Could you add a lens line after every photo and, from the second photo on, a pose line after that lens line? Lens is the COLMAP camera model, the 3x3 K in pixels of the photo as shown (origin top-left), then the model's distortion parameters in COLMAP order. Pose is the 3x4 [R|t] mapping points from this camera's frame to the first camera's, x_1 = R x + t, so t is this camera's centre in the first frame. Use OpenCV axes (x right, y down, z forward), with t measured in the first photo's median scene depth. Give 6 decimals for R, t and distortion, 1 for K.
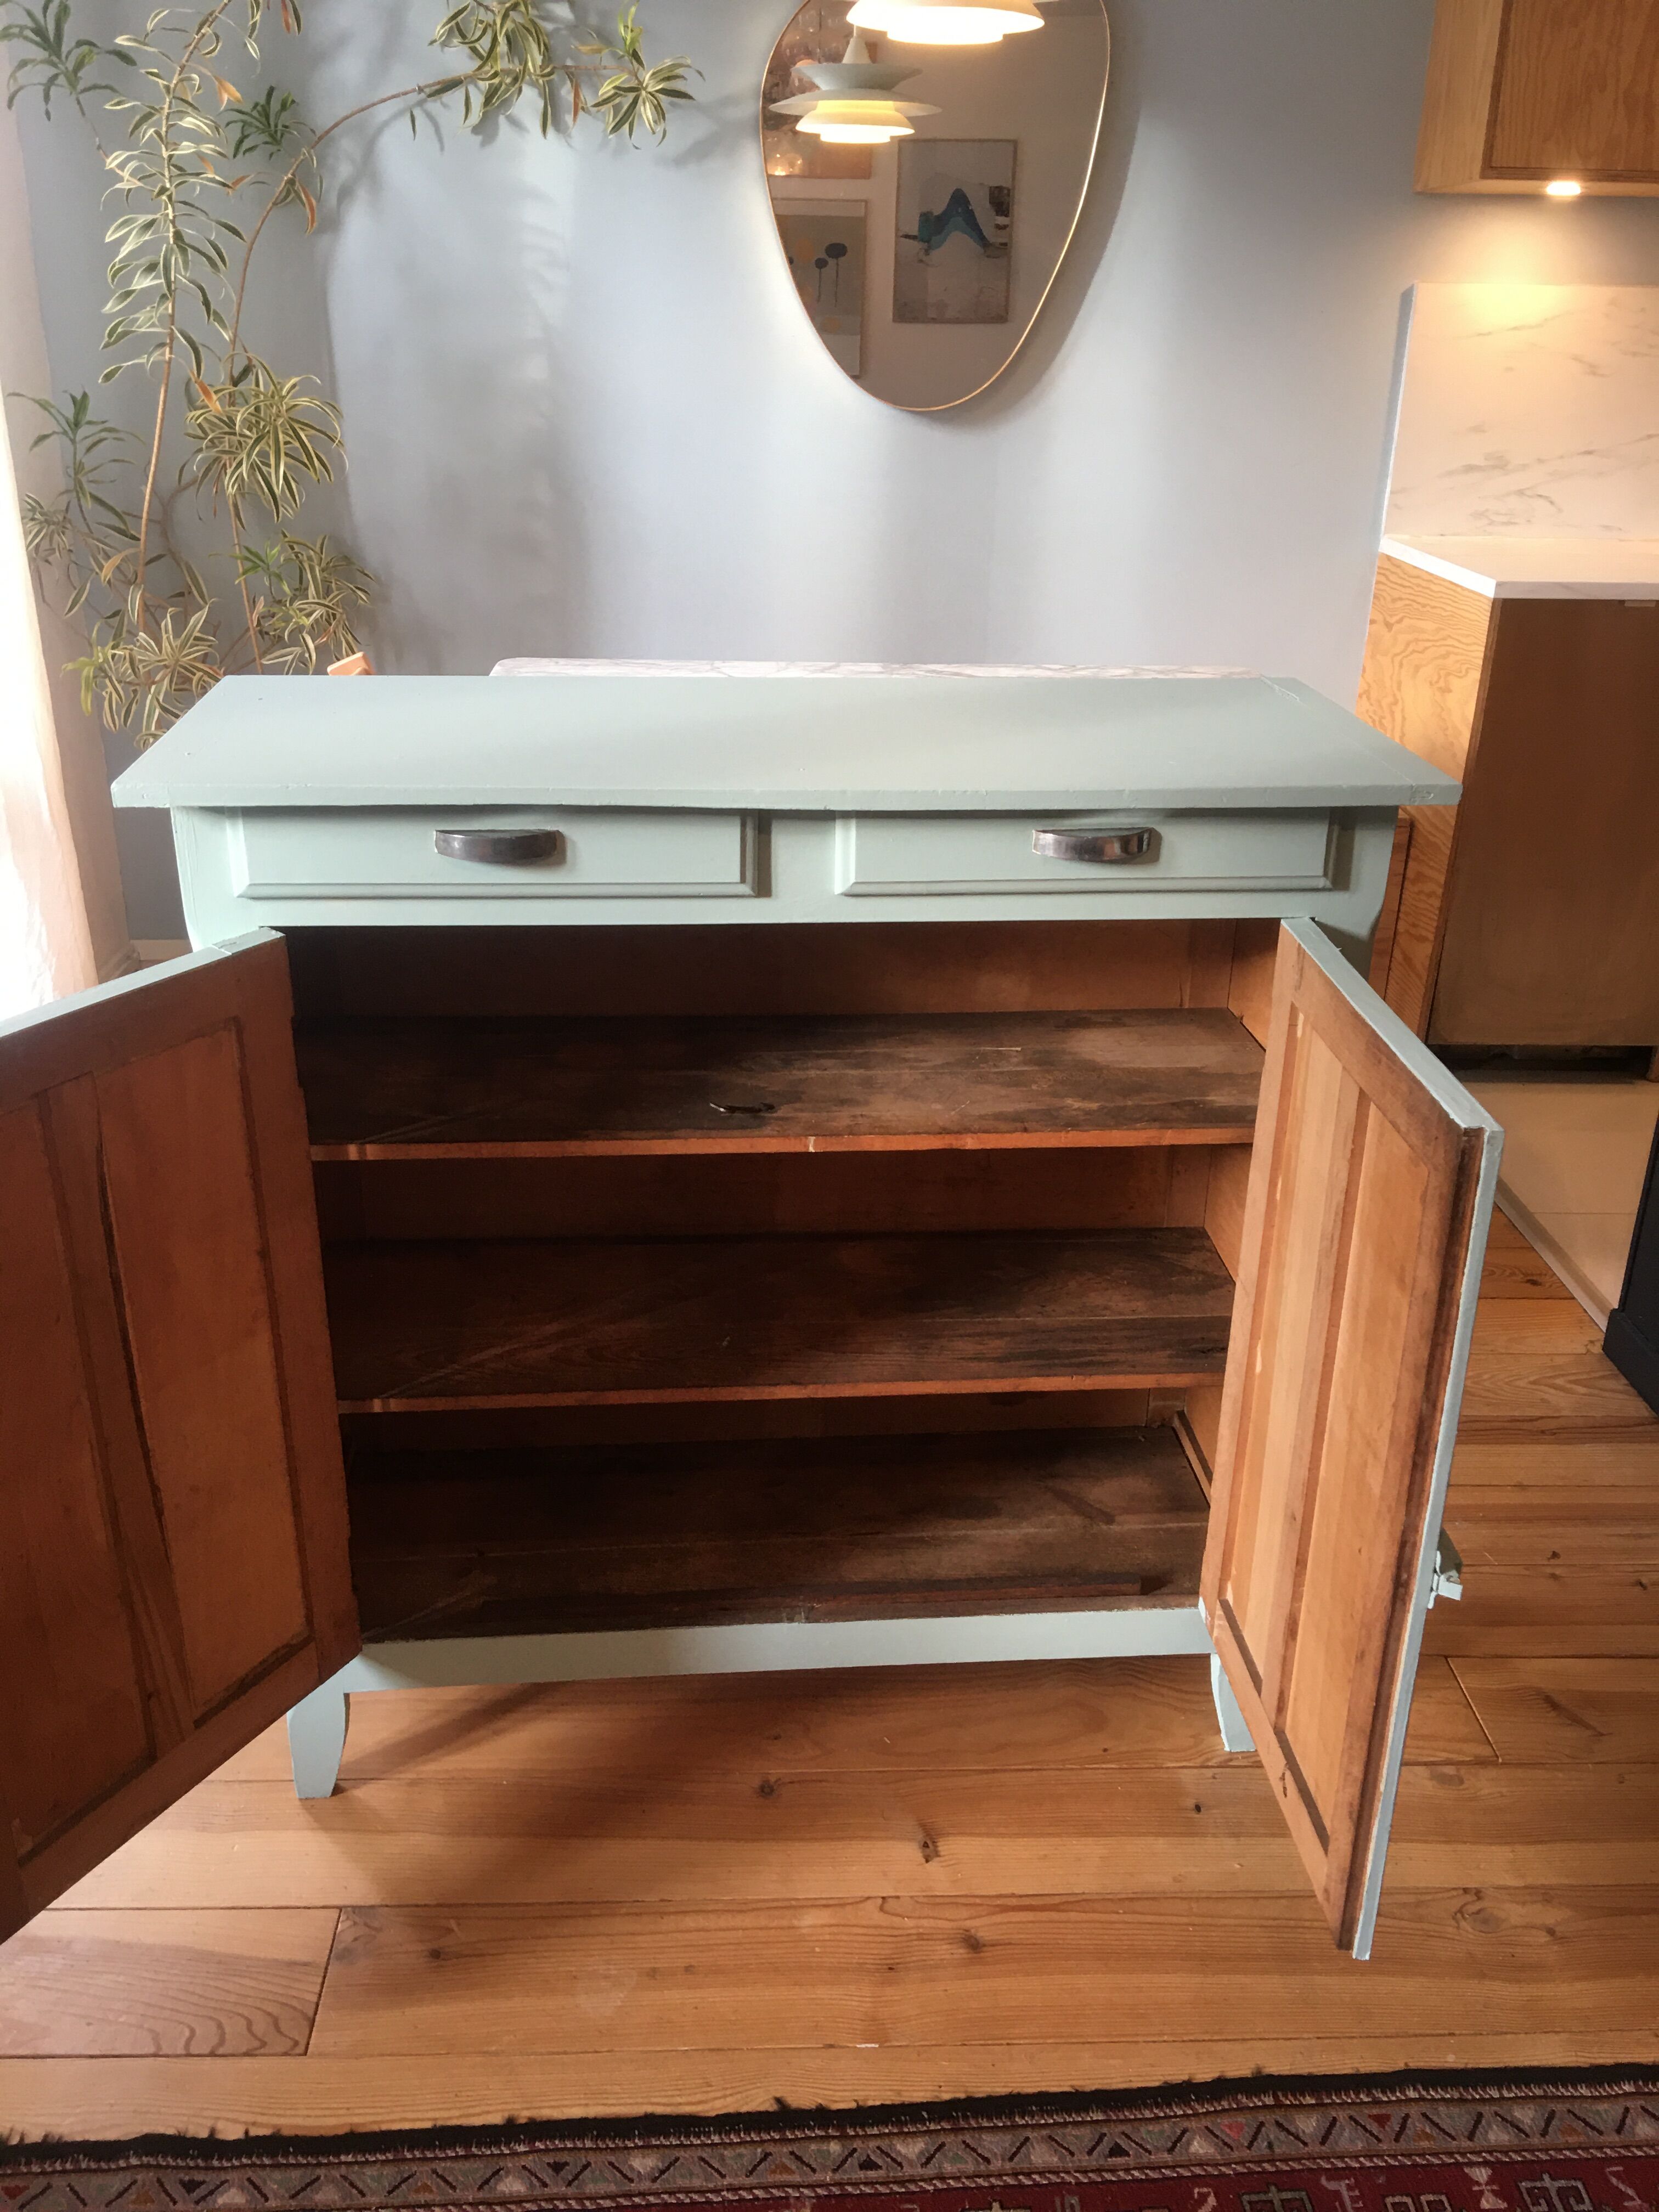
lens RADIAL K [[1876.3, 0, 814.7], [0, 1876.3, 1108.7], [0, 0, 1]] dist [0.068444, -0.120590]
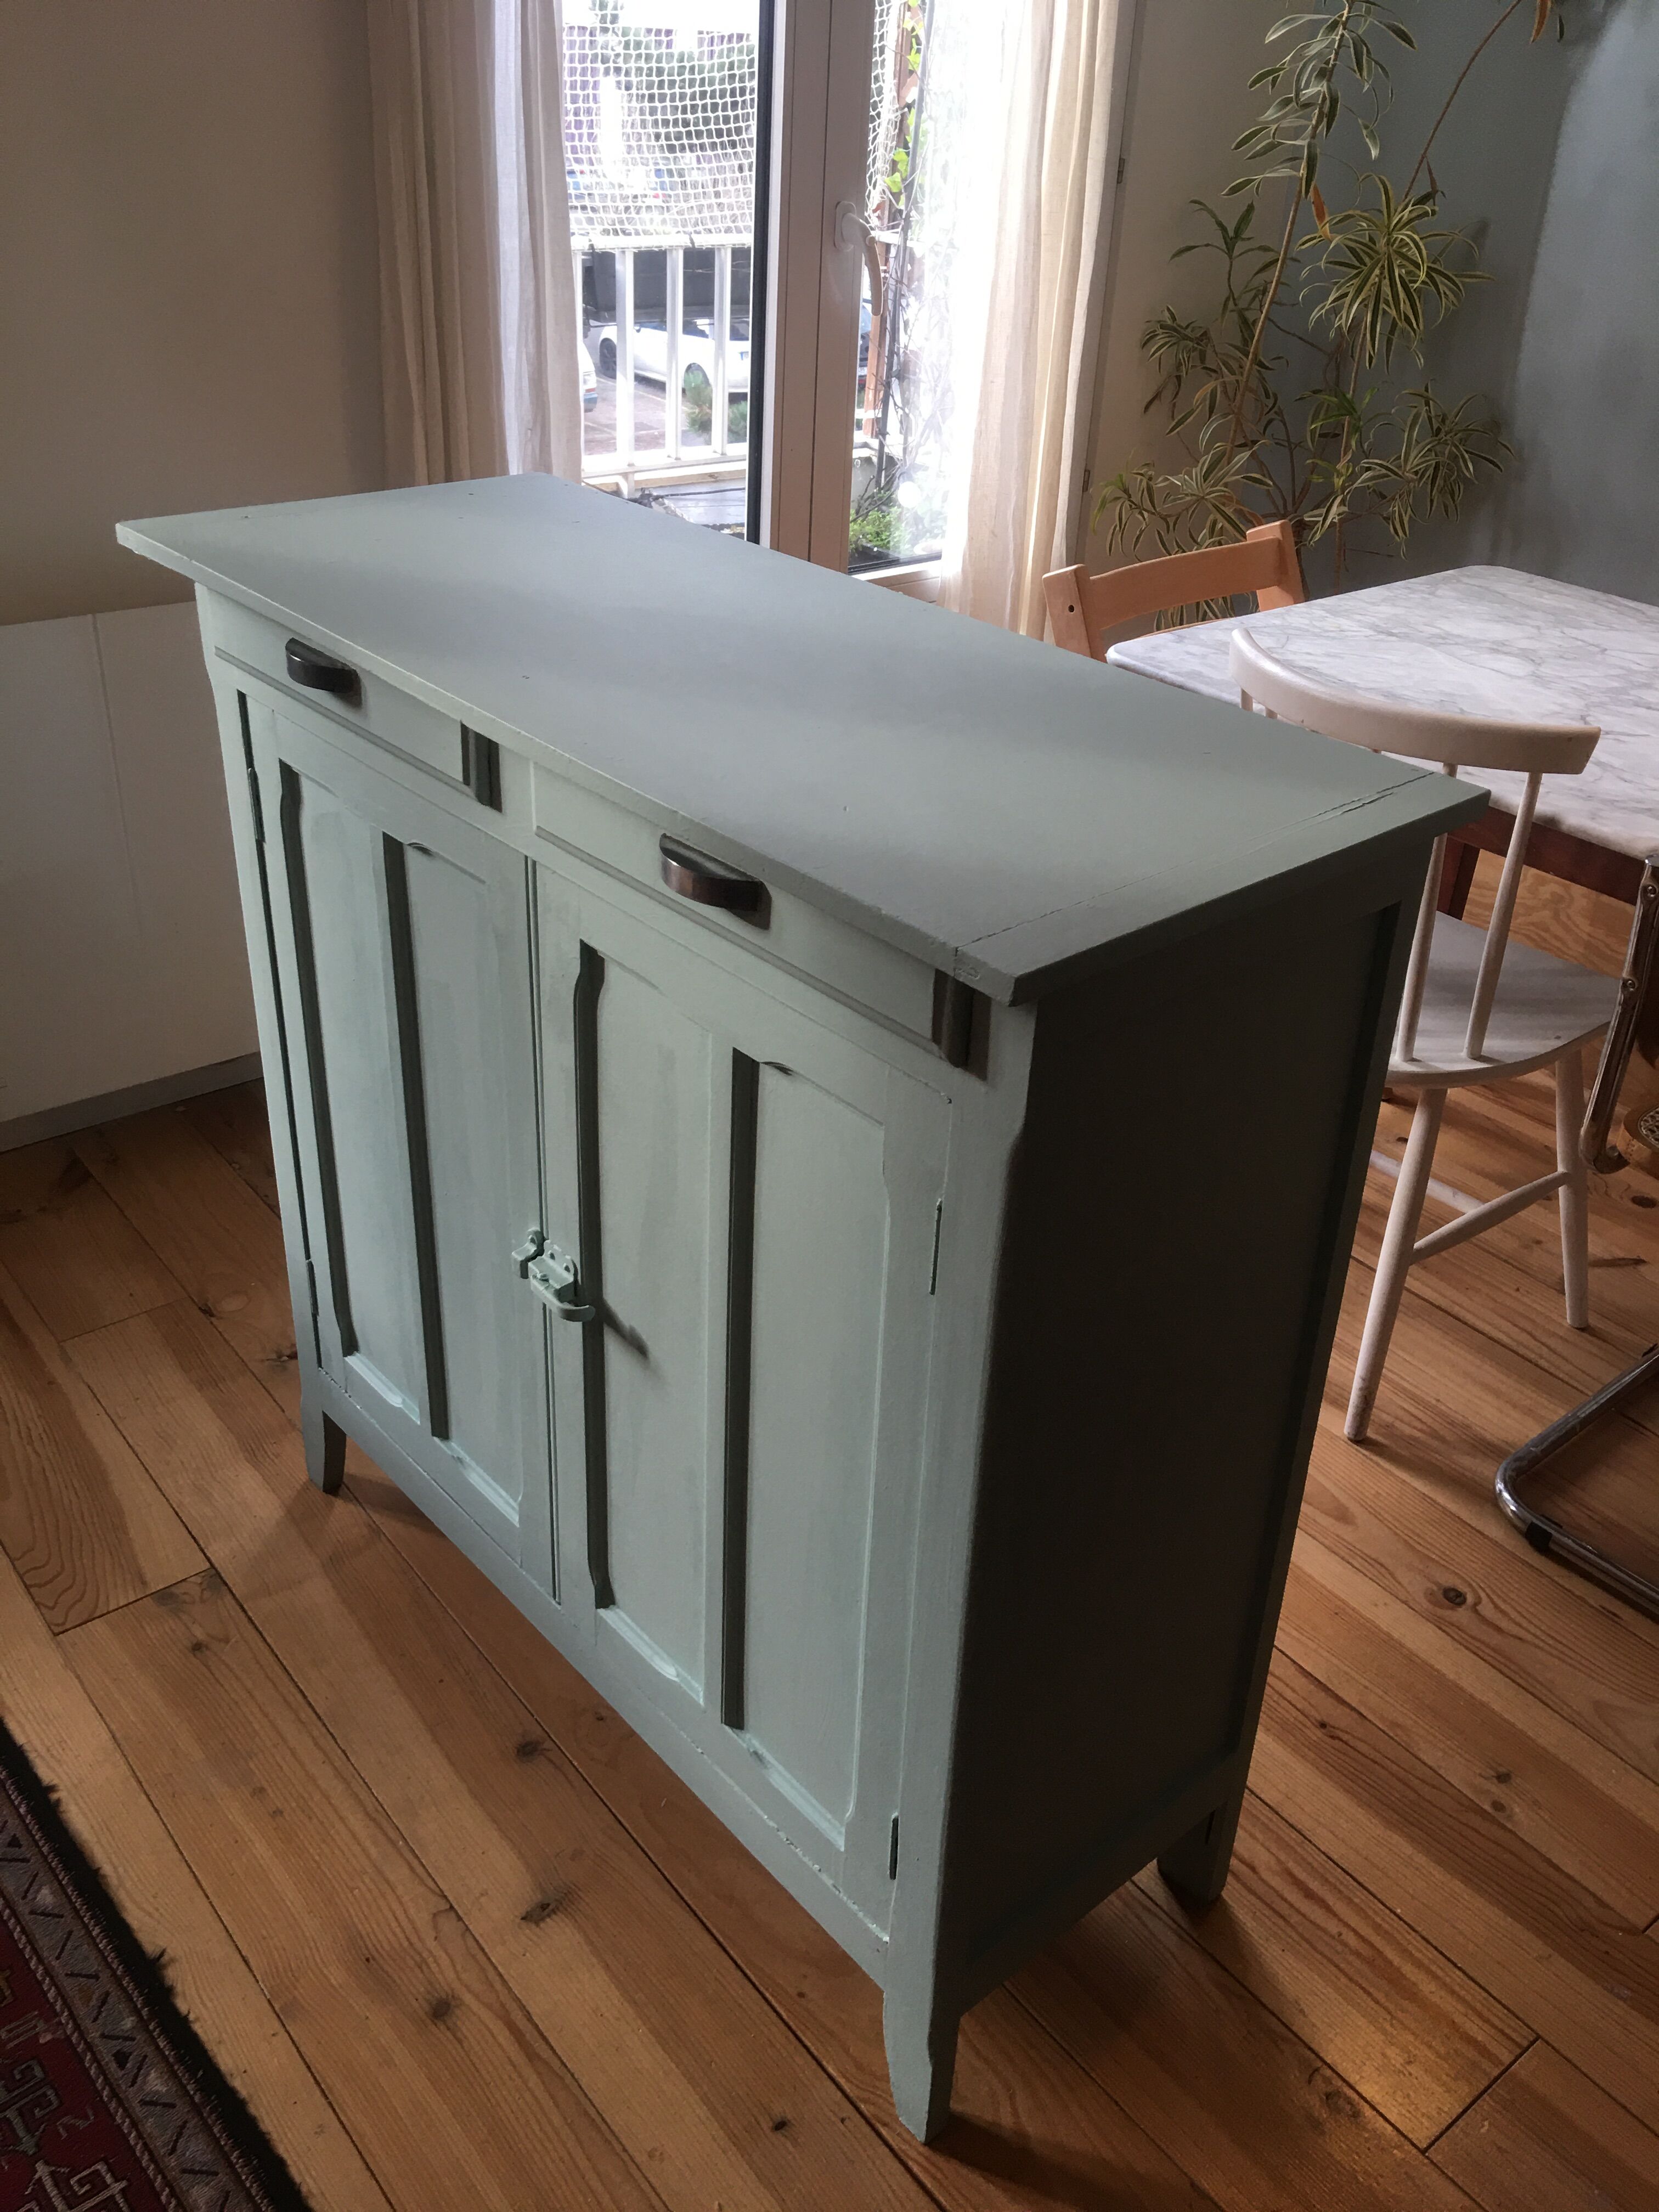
lens RADIAL K [[1876.3, 0, 833.9], [0, 1876.3, 1075.7], [0, 0, 1]] dist [0.068444, -0.120590]
pose [[0.596771, 0.399618, -0.695823, 0.600285], [-0.354359, 0.909274, 0.218290, -0.205103], [0.719926, 0.116302, 0.684237, 0.445362]]
